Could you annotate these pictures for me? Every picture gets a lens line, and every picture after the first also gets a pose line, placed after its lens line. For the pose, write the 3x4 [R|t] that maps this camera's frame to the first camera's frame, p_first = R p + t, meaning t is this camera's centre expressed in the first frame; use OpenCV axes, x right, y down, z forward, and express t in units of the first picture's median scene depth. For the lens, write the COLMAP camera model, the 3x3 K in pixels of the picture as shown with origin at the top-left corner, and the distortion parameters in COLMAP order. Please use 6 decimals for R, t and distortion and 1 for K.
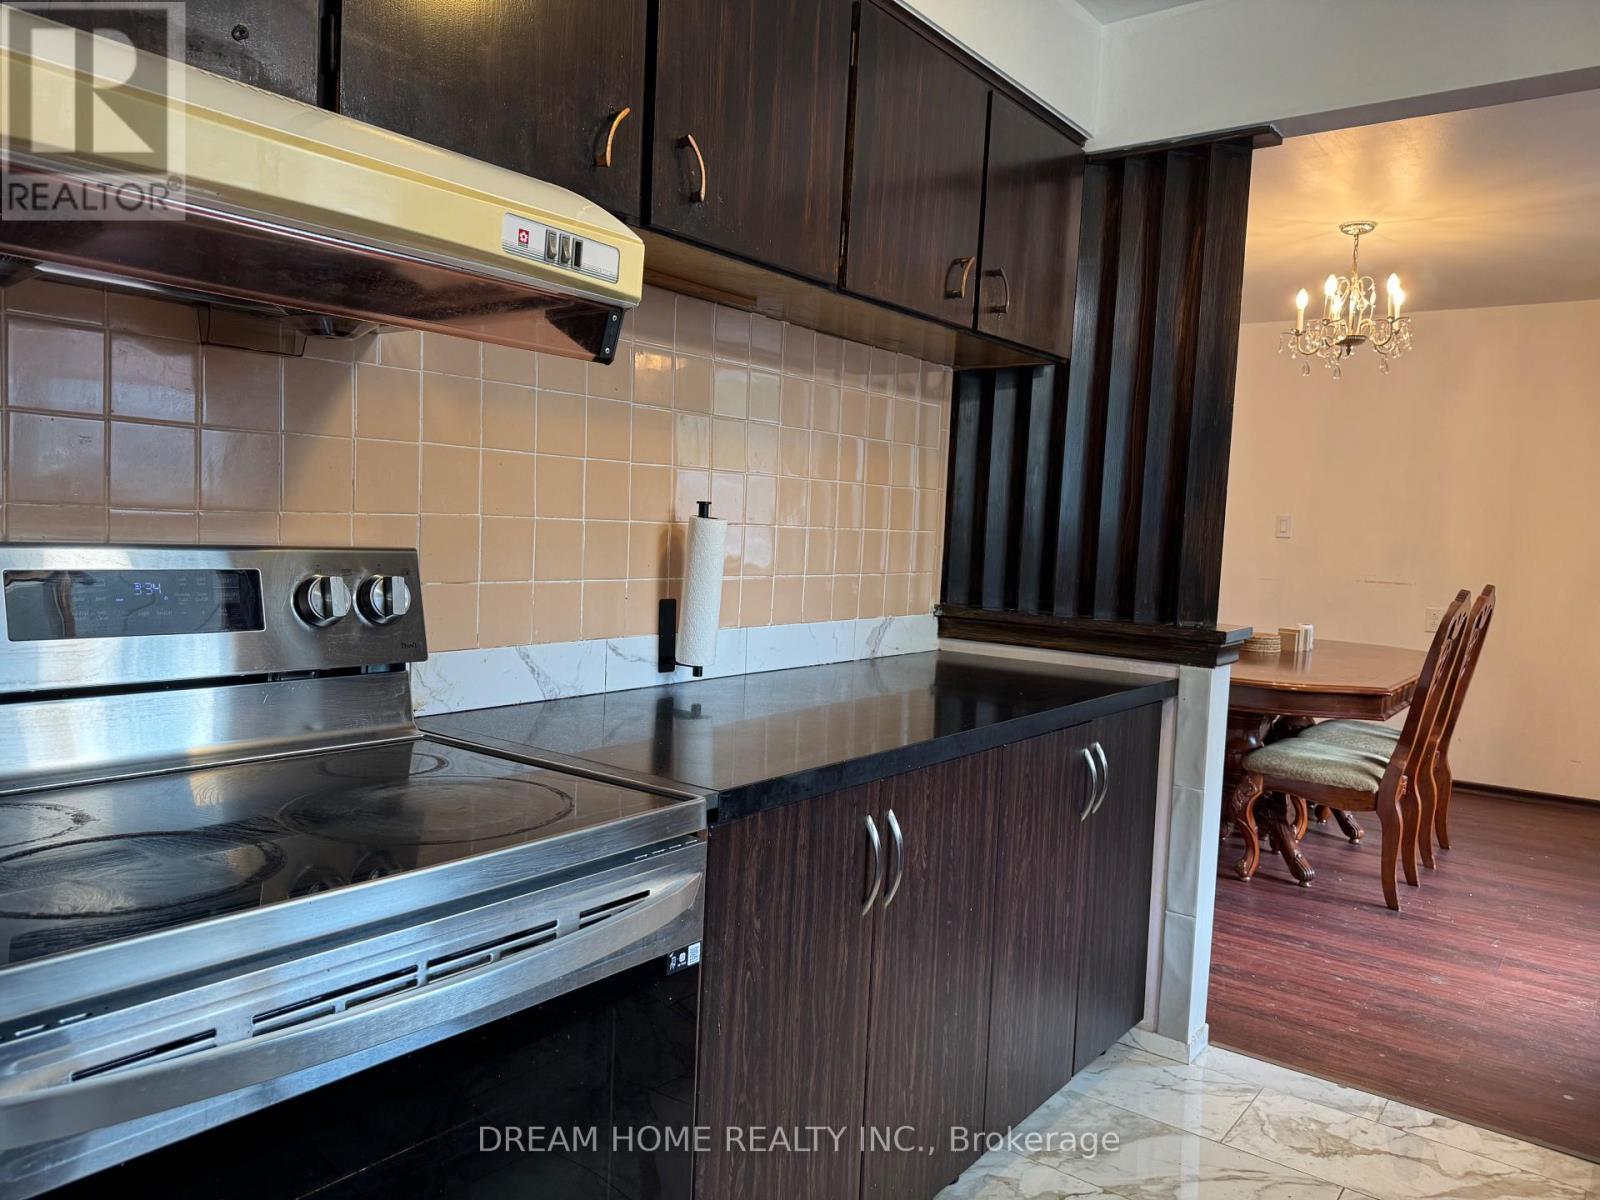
lens RADIAL K [[1118.7, 0, 800.0], [0, 1118.7, 600.0], [0, 0, 1]] dist [0.037939, -0.048672]
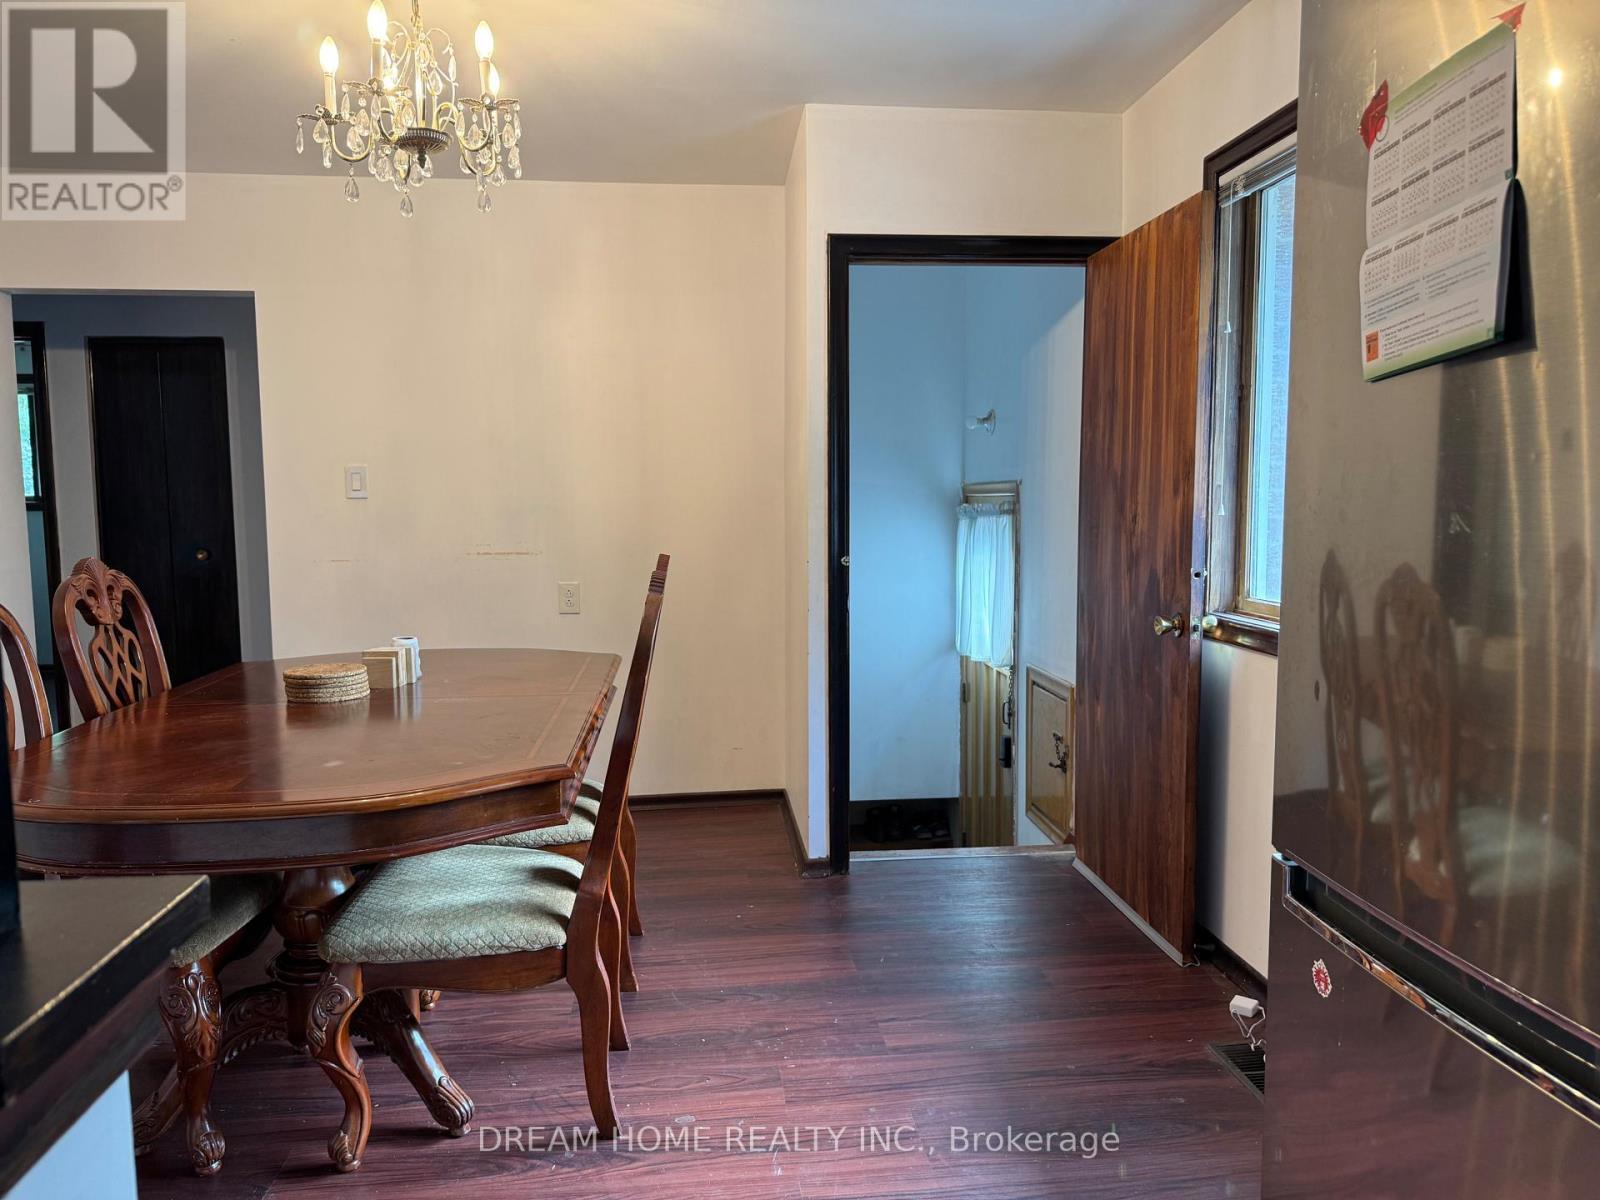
lens RADIAL K [[1118.7, 0, 800.0], [0, 1118.7, 600.0], [0, 0, 1]] dist [0.037939, -0.048672]
pose [[0.716120, -0.112157, 0.688907, 0.218880], [0.090699, 0.993590, 0.067479, -0.024686], [-0.692059, 0.014160, 0.721702, 0.486188]]
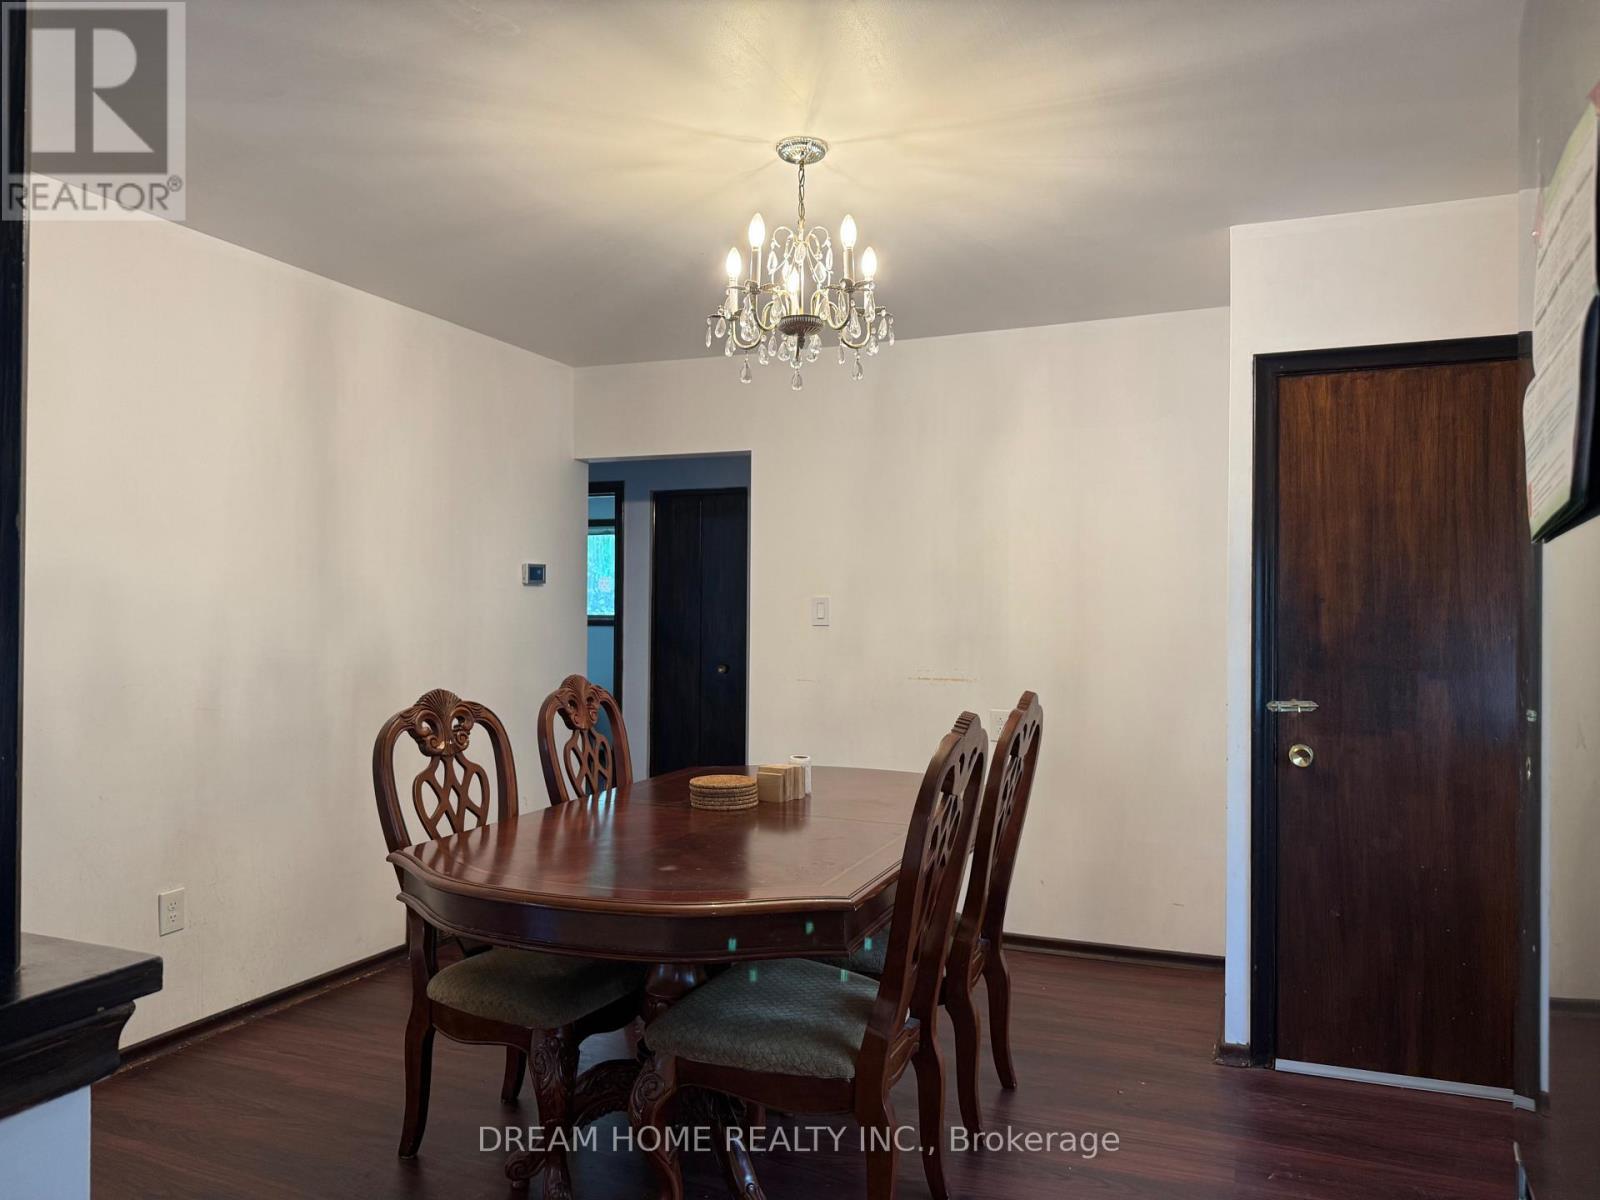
lens RADIAL K [[1098.1, 0, 798.8], [0, 1098.1, 607.0], [0, 0, 1]] dist [0.162897, -0.285669]
pose [[0.963007, -0.034559, 0.267250, 0.324256], [0.054328, 0.996277, -0.066931, -0.028737], [-0.263942, 0.078974, 0.961300, 0.420530]]
